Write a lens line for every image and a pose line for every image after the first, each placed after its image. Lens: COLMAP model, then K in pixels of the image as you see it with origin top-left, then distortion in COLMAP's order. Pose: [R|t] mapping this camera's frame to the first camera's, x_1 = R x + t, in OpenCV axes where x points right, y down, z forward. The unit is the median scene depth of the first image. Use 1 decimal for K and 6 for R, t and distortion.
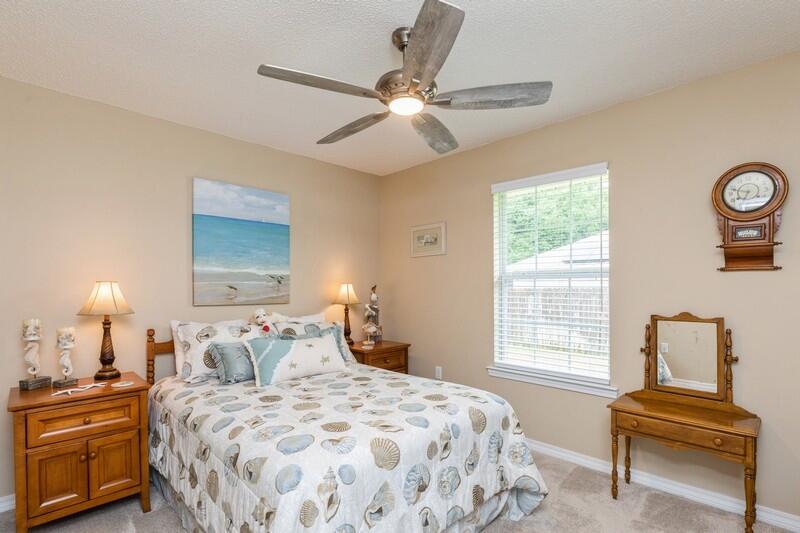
lens RADIAL K [[389.2, 0, 401.5], [0, 389.2, 292.4], [0, 0, 1]] dist [-0.001181, -0.000136]
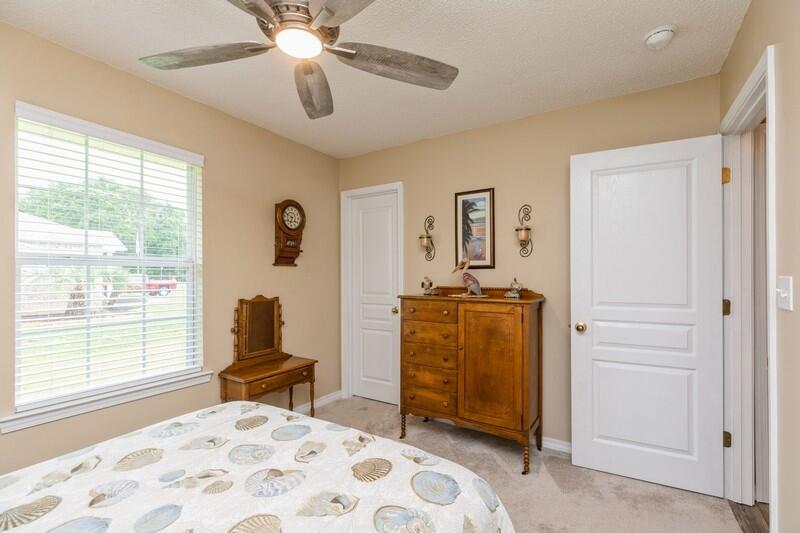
lens RADIAL K [[361.1, 0, 401.8], [0, 361.1, 276.2], [0, 0, 1]] dist [0.001955, 0.000210]
pose [[-0.223940, 0.000825, 0.974603, -0.657969], [0.020731, 0.999777, 0.003917, -0.011094], [-0.974382, 0.021082, -0.223907, 0.859498]]
